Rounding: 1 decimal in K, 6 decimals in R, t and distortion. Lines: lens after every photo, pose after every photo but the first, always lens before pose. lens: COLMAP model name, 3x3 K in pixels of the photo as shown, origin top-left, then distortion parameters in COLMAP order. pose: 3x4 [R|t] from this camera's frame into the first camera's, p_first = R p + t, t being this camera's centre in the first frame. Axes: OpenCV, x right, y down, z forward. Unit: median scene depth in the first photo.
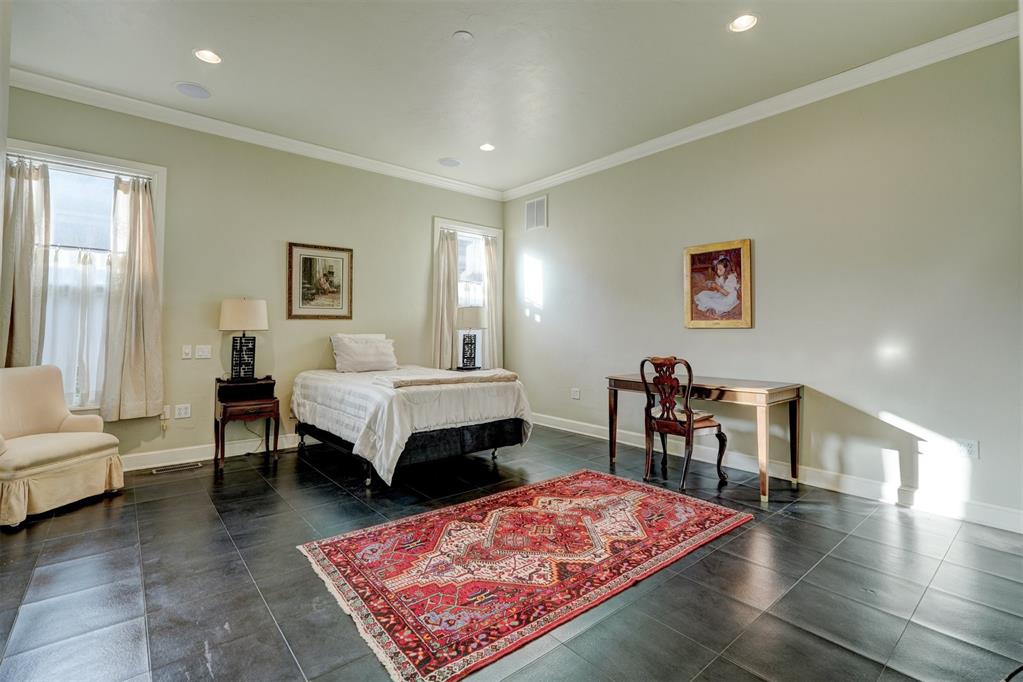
lens RADIAL K [[462.5, 0, 506.6], [0, 462.5, 337.0], [0, 0, 1]] dist [-0.005355, 0.000684]
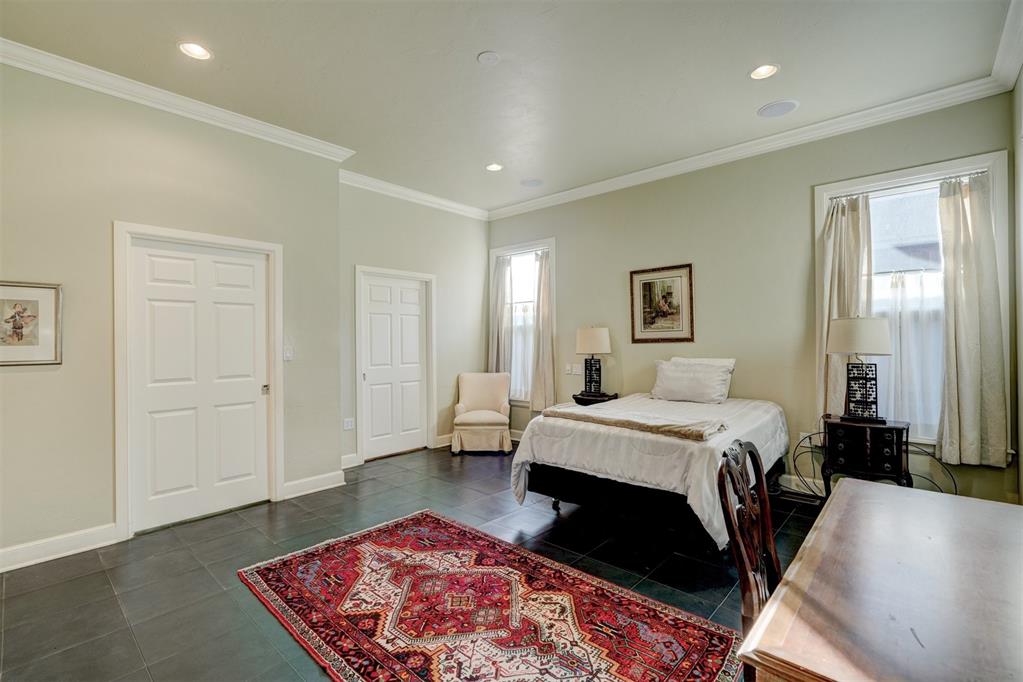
lens RADIAL K [[462.5, 0, 506.6], [0, 462.5, 337.0], [0, 0, 1]] dist [-0.005355, 0.000684]
pose [[0.137794, -0.019726, -0.990264, 0.813825], [-0.009318, 0.999732, -0.021211, -0.040288], [0.990417, 0.012150, 0.137574, 0.840843]]
